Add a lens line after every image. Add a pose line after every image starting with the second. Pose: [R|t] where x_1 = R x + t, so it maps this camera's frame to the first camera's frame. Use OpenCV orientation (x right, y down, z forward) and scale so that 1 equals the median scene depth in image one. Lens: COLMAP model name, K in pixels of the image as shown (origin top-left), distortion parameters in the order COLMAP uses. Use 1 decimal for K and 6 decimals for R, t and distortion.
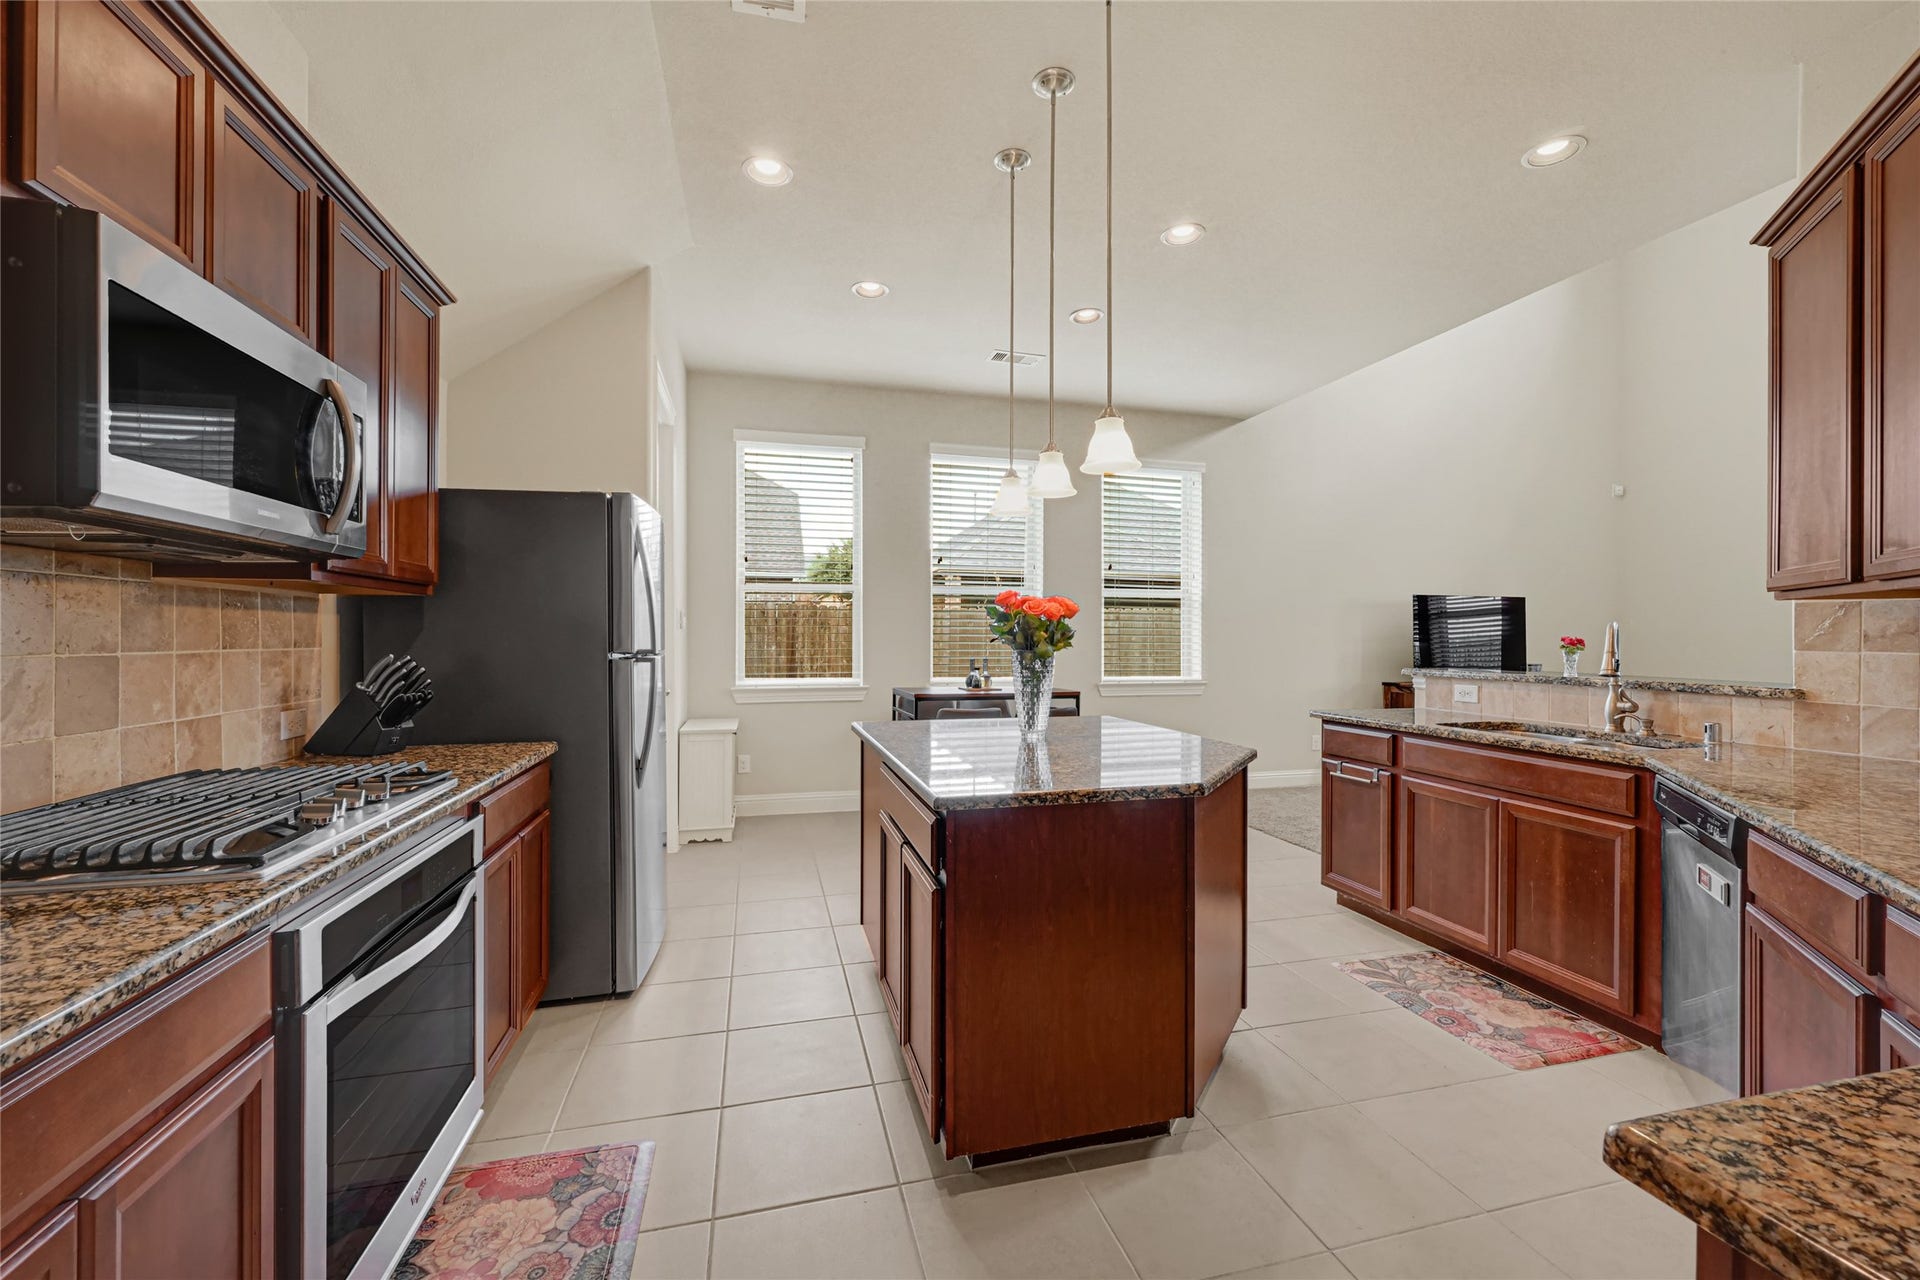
lens RADIAL K [[769.0, 0, 964.5], [0, 769.0, 636.5], [0, 0, 1]] dist [0.015644, 0.000325]
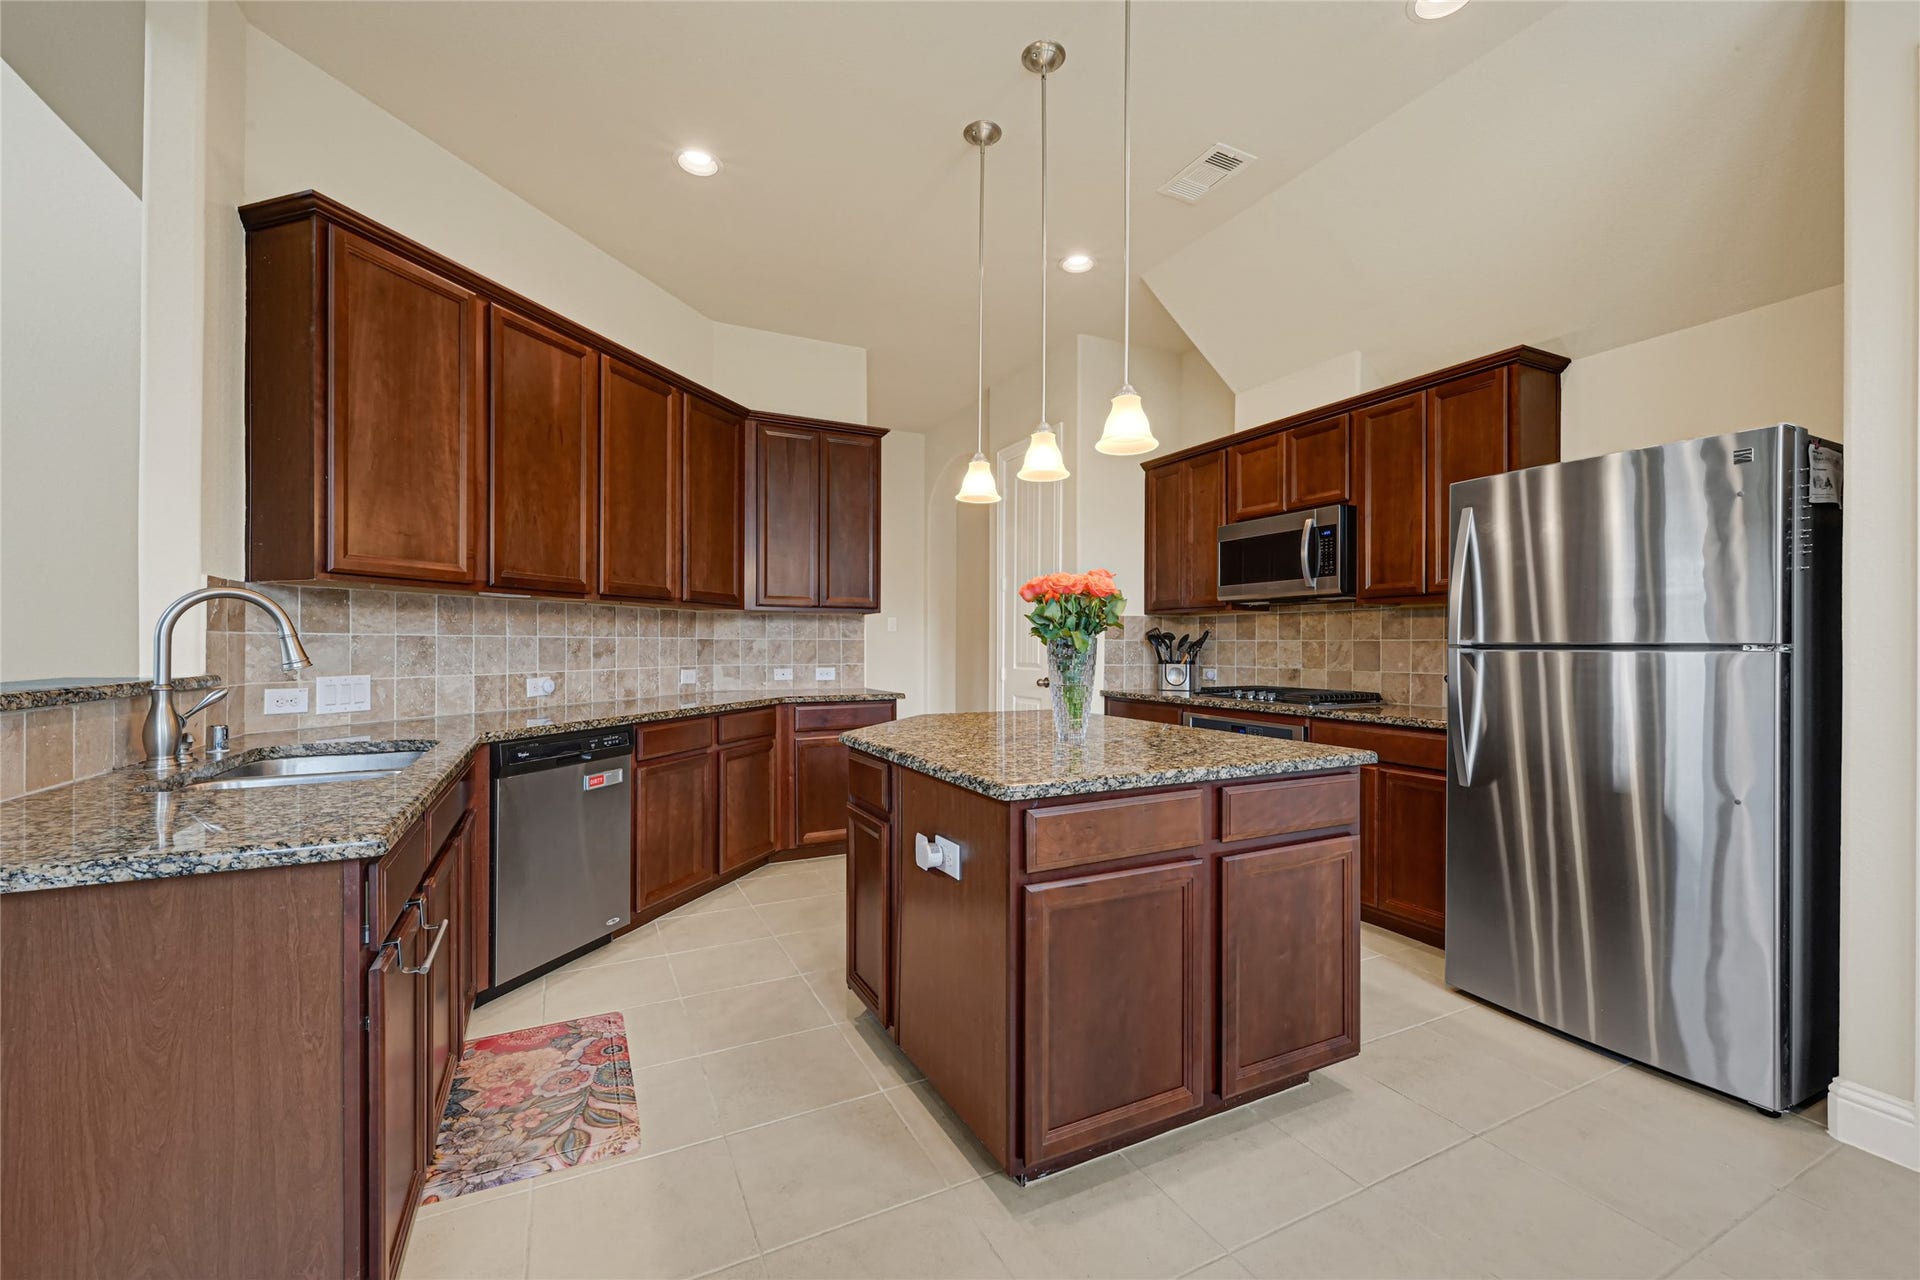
lens RADIAL K [[769.0, 0, 954.2], [0, 769.0, 640.9], [0, 0, 1]] dist [0.015644, 0.000325]
pose [[-0.980493, -0.007351, -0.196418, 0.382285], [-0.006236, 0.999961, -0.006294, 0.027646], [0.196456, -0.004946, -0.980500, 1.793310]]
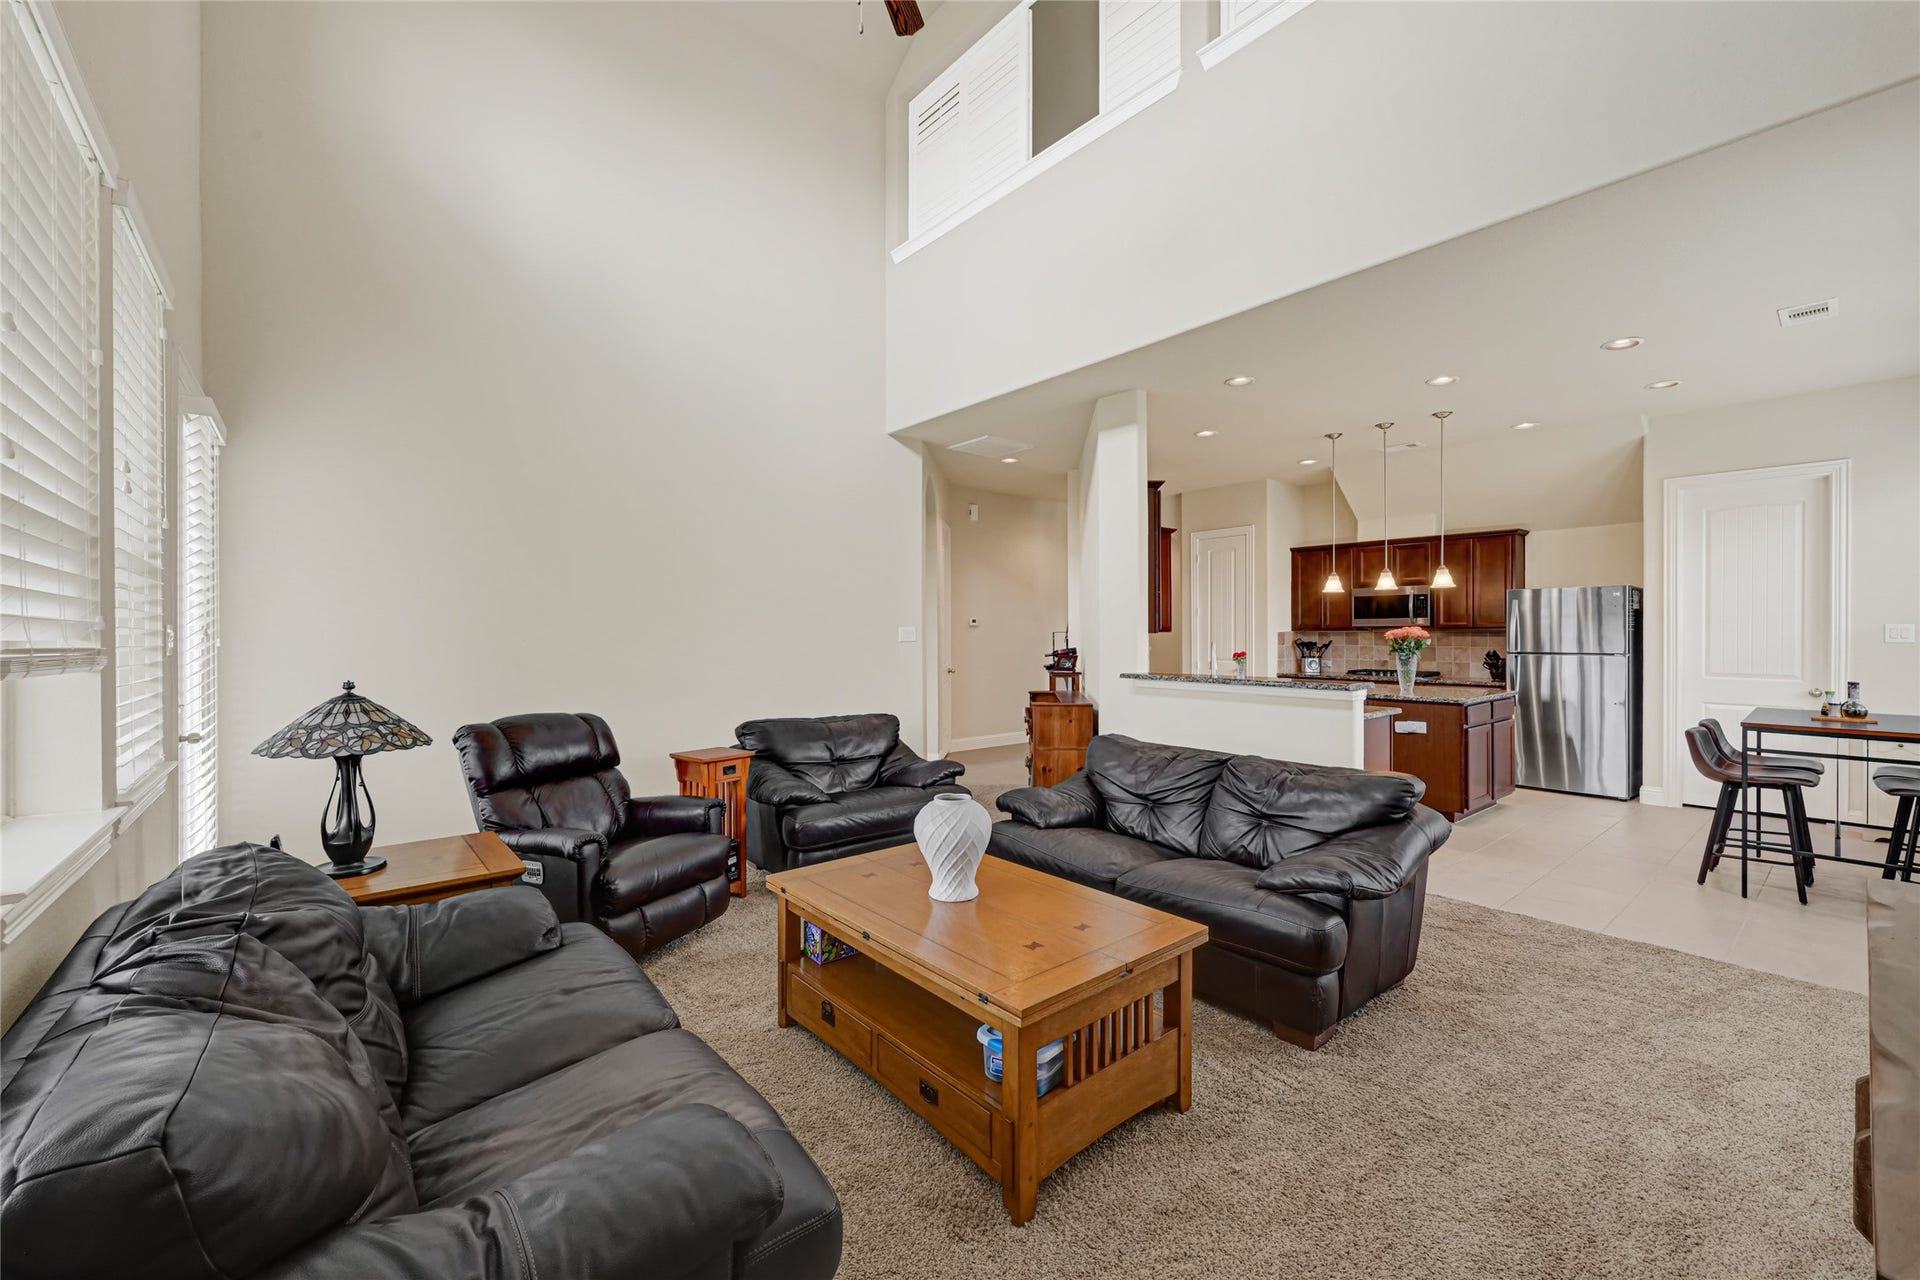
lens RADIAL K [[769.0, 0, 962.4], [0, 769.0, 639.0], [0, 0, 1]] dist [0.015644, 0.000325]
pose [[-0.903748, -0.005000, -0.428035, 2.350472], [-0.008681, 0.999940, 0.006649, -0.024427], [0.427976, 0.009725, -0.903738, 2.498994]]
